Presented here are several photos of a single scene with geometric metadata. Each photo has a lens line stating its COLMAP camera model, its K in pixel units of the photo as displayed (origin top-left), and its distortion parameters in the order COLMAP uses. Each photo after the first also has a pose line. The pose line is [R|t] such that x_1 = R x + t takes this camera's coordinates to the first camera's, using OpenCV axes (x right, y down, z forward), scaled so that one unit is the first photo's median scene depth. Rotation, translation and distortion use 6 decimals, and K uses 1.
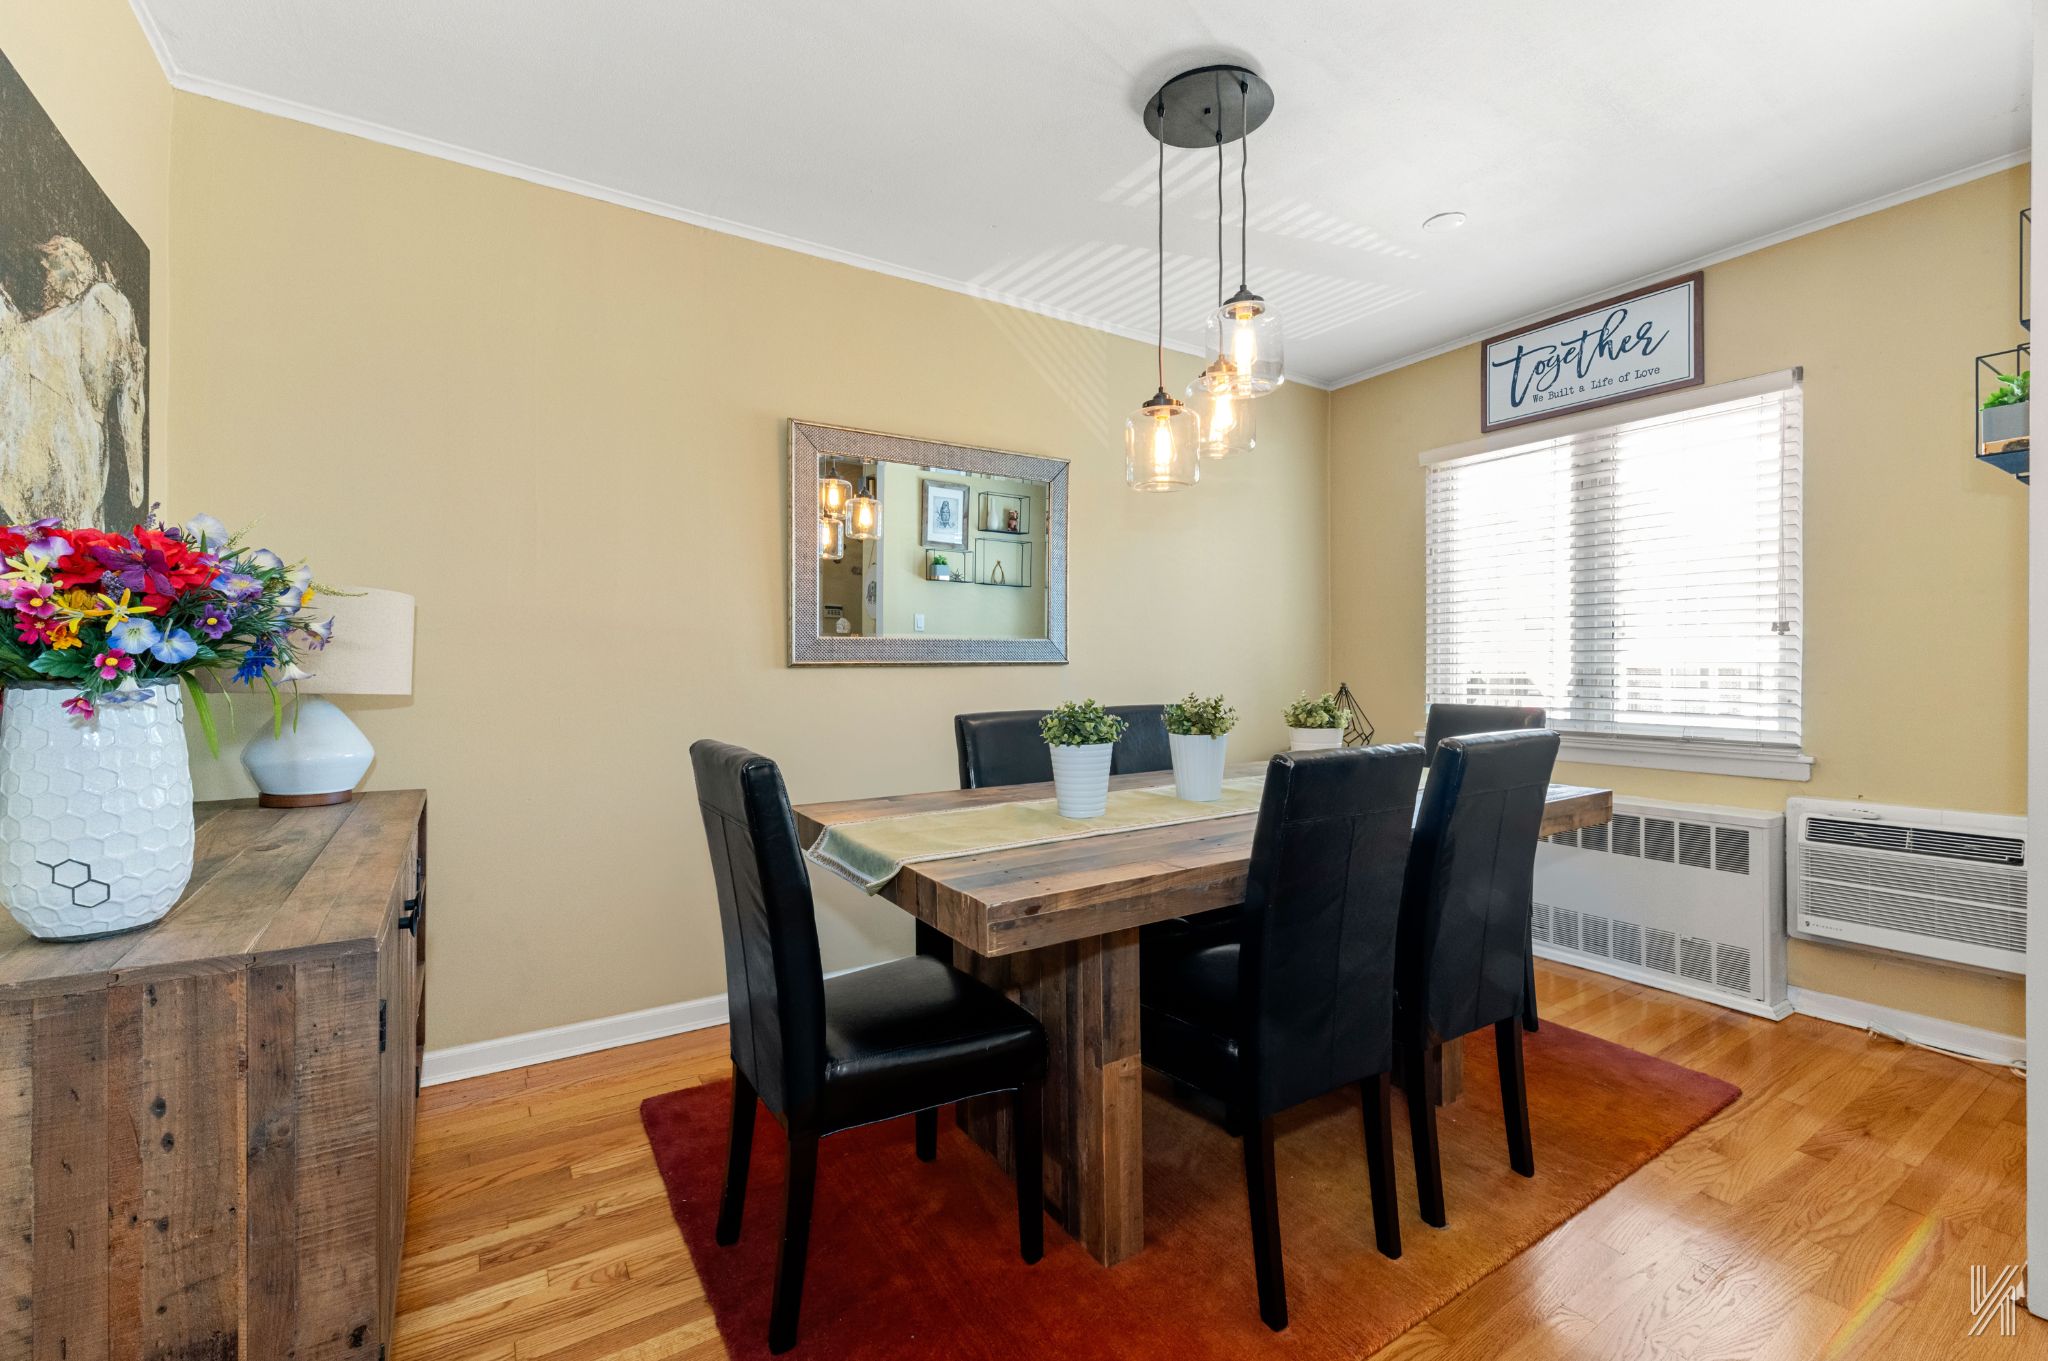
lens RADIAL K [[892.7, 0, 1038.3], [0, 892.7, 667.9], [0, 0, 1]] dist [0.001152, -0.000353]
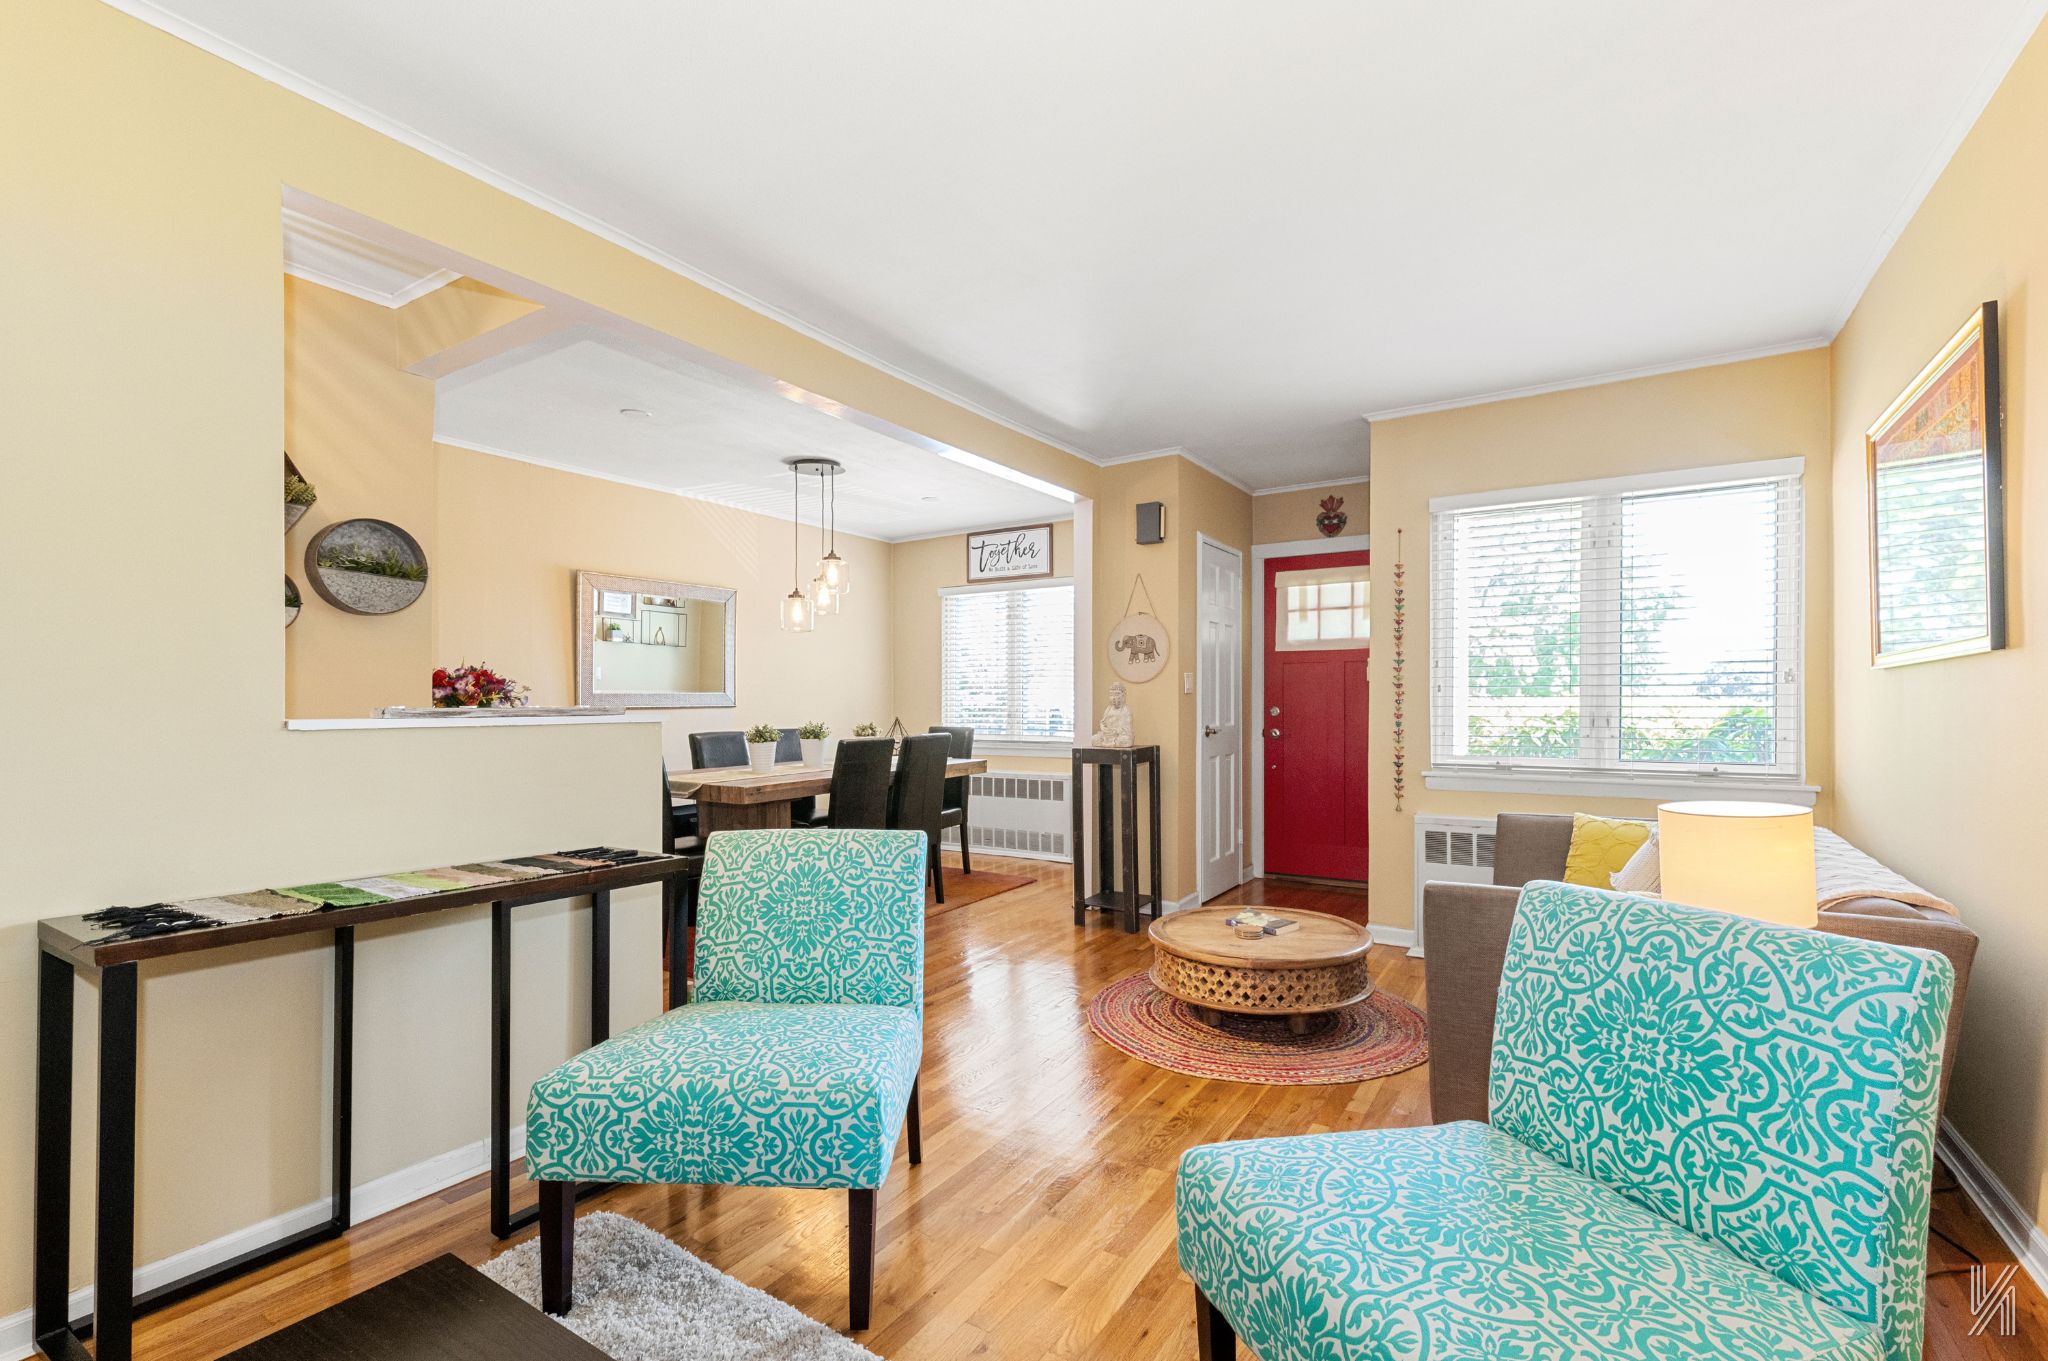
lens RADIAL K [[903.2, 0, 1031.0], [0, 903.2, 702.3], [0, 0, 1]] dist [0.125252, -0.000063]
pose [[0.915947, 0.001653, 0.401296, -0.168135], [-0.002583, 0.999995, 0.001778, -0.018435], [-0.401291, -0.002665, 0.915947, -0.932693]]
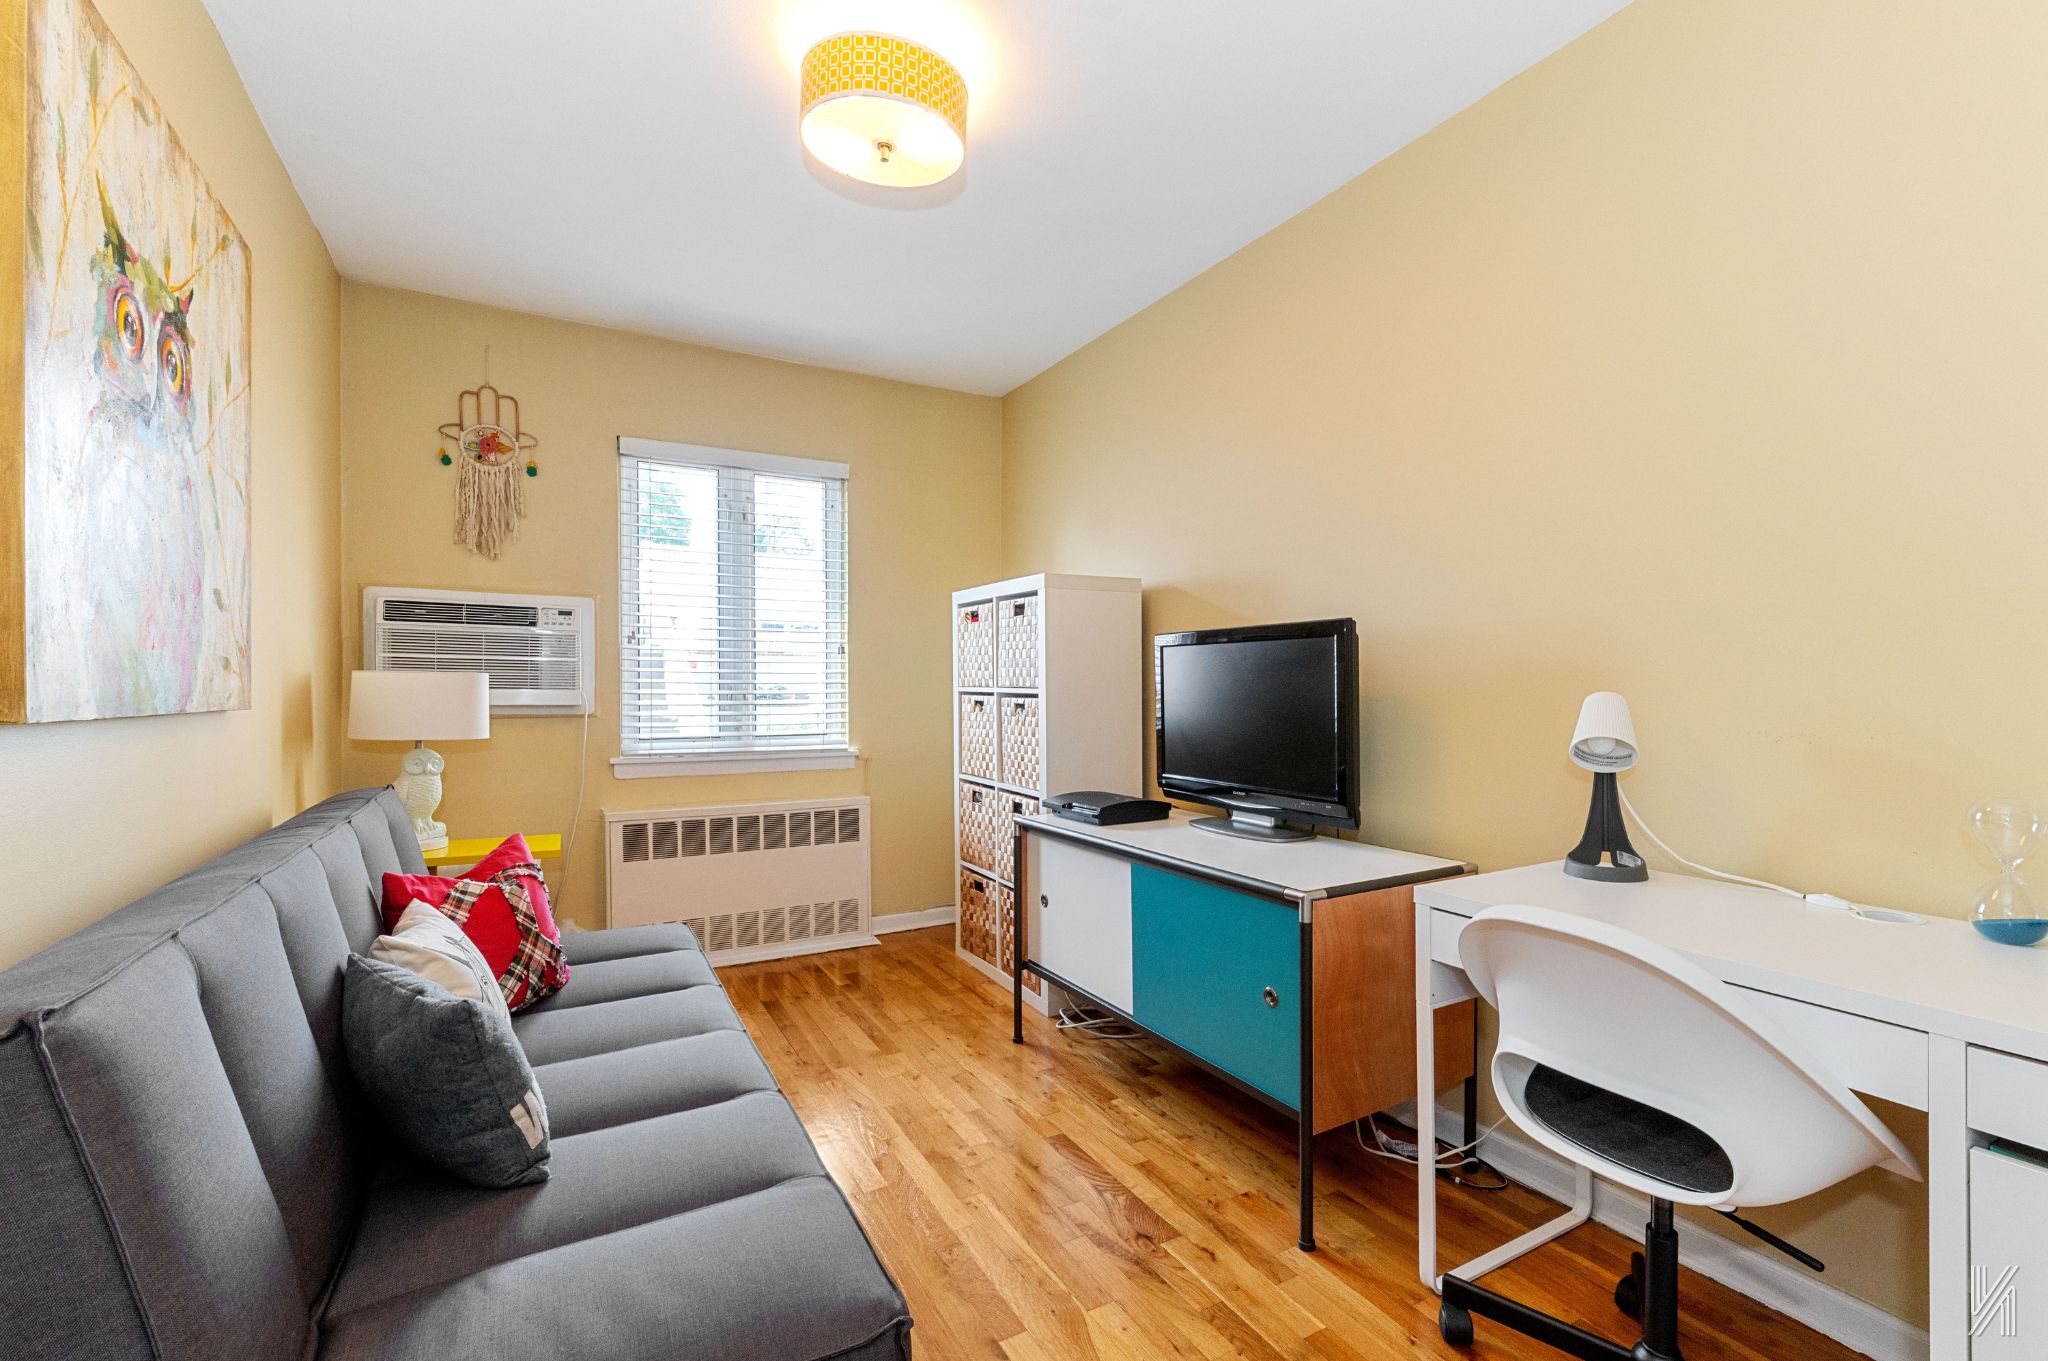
lens RADIAL K [[892.7, 0, 1038.3], [0, 892.7, 667.9], [0, 0, 1]] dist [0.001152, -0.000353]
pose [[0.077899, 0.010969, 0.996901, -0.444703], [-0.000213, 0.999940, -0.010986, -0.008038], [-0.996961, 0.000643, 0.077896, 0.569431]]
